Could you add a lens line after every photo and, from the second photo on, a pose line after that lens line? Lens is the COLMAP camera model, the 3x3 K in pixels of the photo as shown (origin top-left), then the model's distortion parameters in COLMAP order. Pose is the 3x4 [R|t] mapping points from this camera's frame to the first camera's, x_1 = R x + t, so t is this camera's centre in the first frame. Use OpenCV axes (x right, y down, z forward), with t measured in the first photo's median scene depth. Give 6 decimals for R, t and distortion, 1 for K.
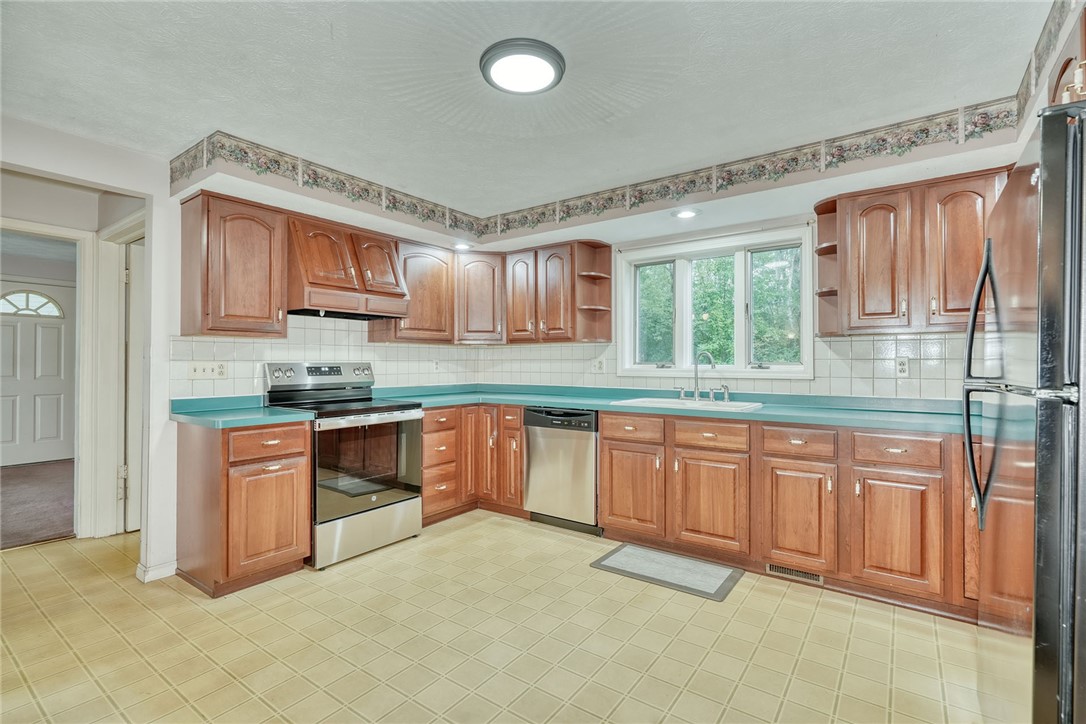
lens RADIAL K [[499.1, 0, 544.2], [0, 499.1, 360.8], [0, 0, 1]] dist [-0.003901, 0.000328]
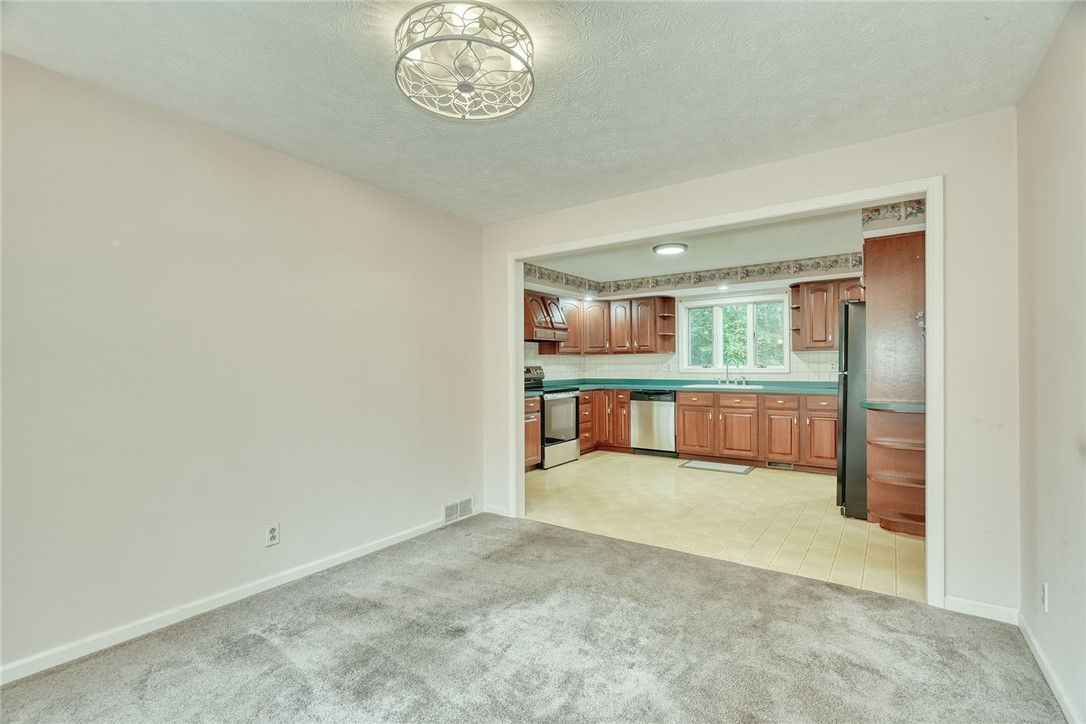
lens RADIAL K [[499.1, 0, 540.0], [0, 499.1, 368.2], [0, 0, 1]] dist [-0.003901, 0.000328]
pose [[0.999931, -0.008935, 0.007584, -0.408592], [0.008850, 0.999898, 0.011228, -0.010411], [-0.007683, -0.011160, 0.999908, -0.855255]]
